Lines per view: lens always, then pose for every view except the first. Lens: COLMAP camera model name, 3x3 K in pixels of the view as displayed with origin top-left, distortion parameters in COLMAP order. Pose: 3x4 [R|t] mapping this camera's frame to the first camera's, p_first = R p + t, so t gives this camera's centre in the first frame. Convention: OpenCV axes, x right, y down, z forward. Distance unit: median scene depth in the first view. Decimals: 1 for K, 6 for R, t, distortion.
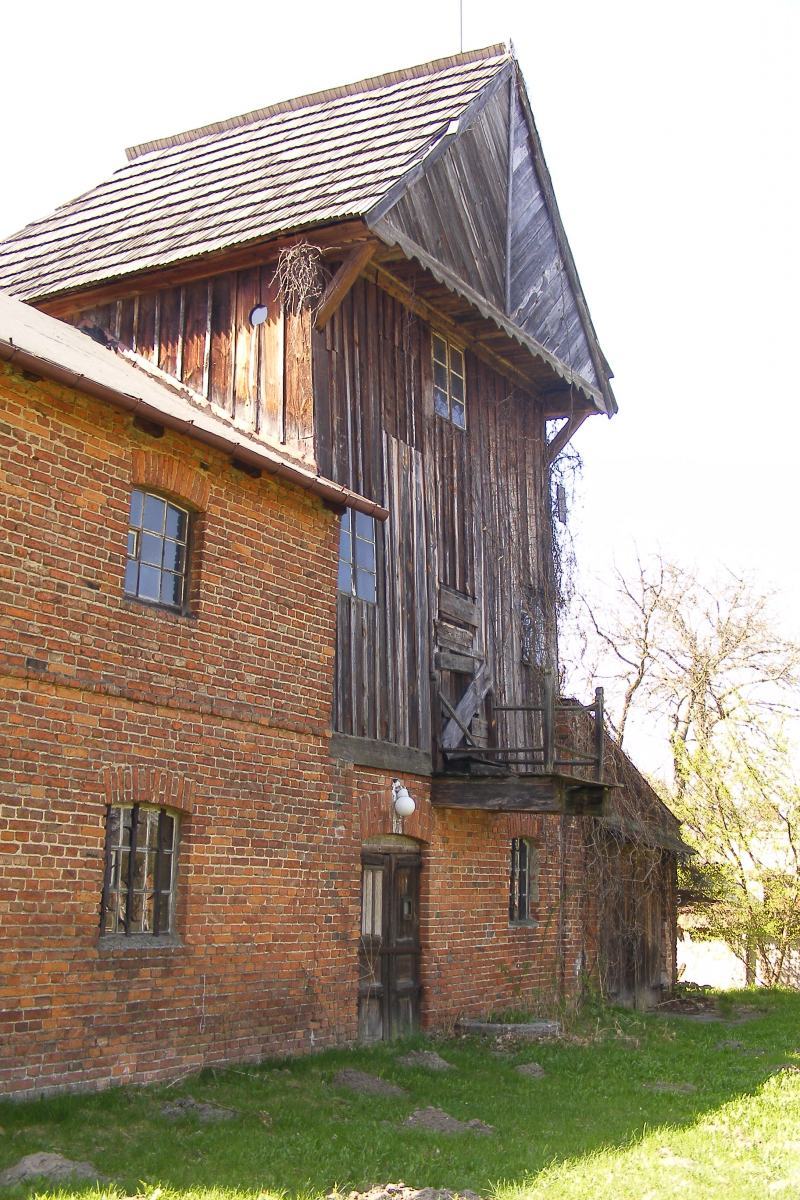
lens RADIAL K [[1367.7, 0, 400.0], [0, 1367.7, 600.0], [0, 0, 1]] dist [-0.241953, 0.209696]
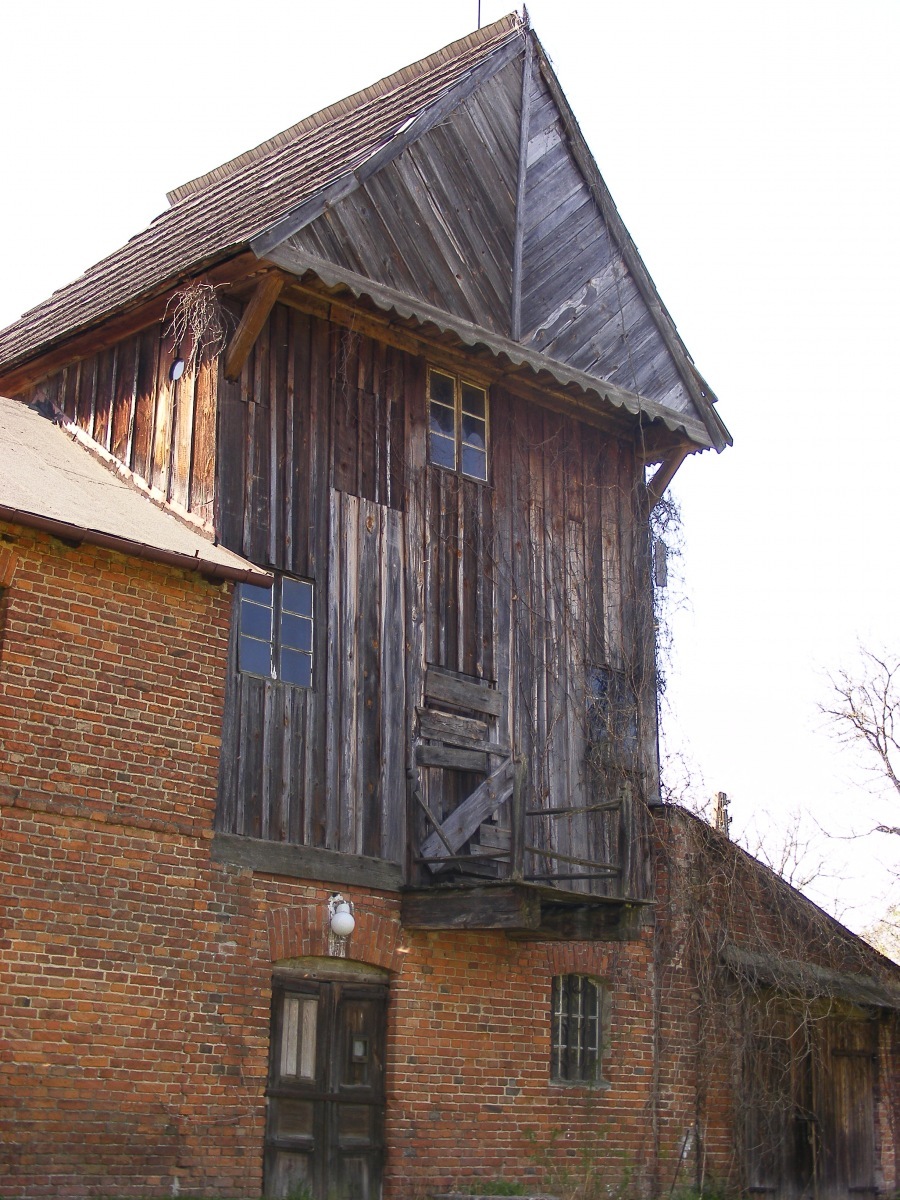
lens RADIAL K [[1776.2, 0, 450.0], [0, 1776.2, 600.0], [0, 0, 1]] dist [-0.166112, 0.219463]
pose [[0.960142, -0.069334, -0.270778, 0.364602], [0.046488, 0.994865, -0.089901, 0.050826], [0.275621, 0.073730, 0.958435, -0.048003]]
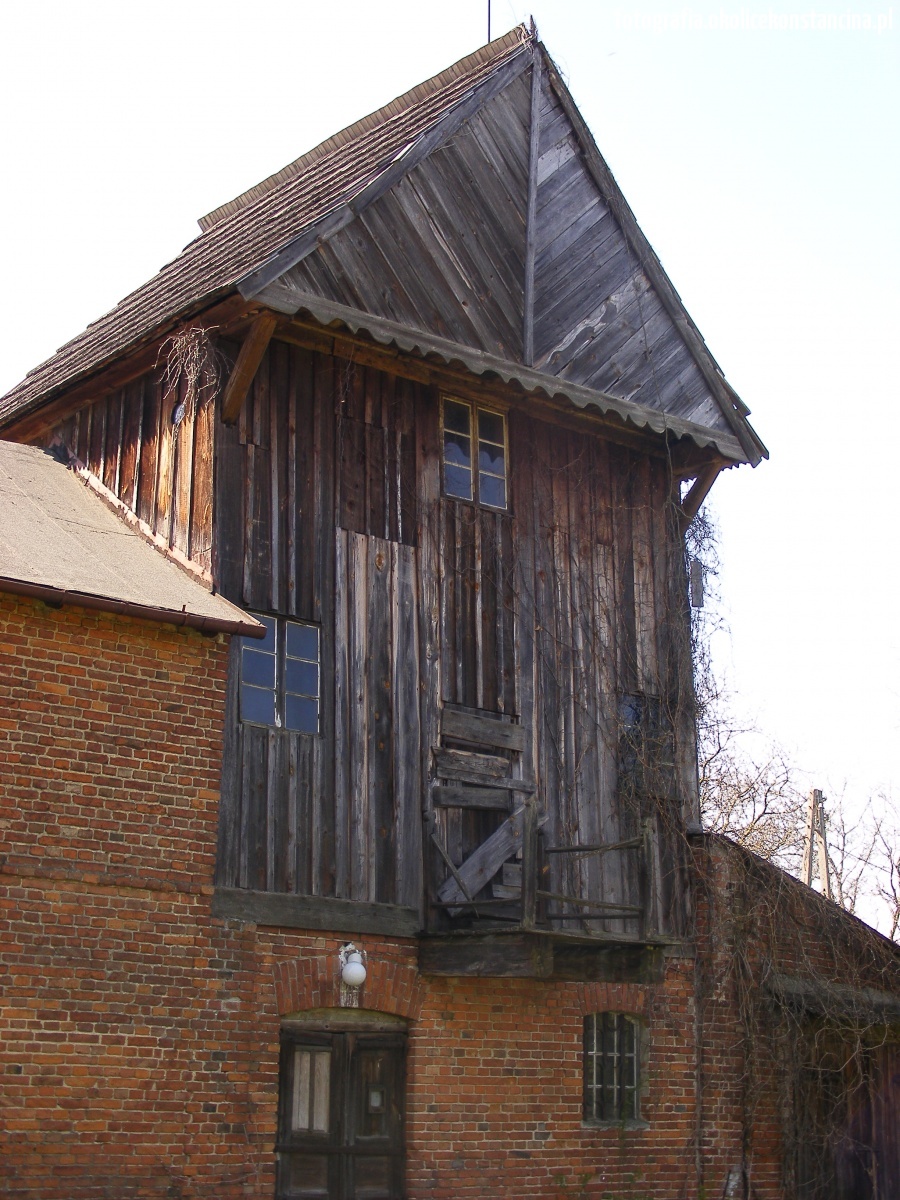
lens RADIAL K [[1776.2, 0, 450.0], [0, 1776.2, 600.0], [0, 0, 1]] dist [-0.166112, 0.219463]
pose [[0.933419, -0.097486, -0.345289, 0.436721], [0.073118, 0.993868, -0.082941, 0.016781], [0.351258, 0.052171, 0.934824, -0.002038]]
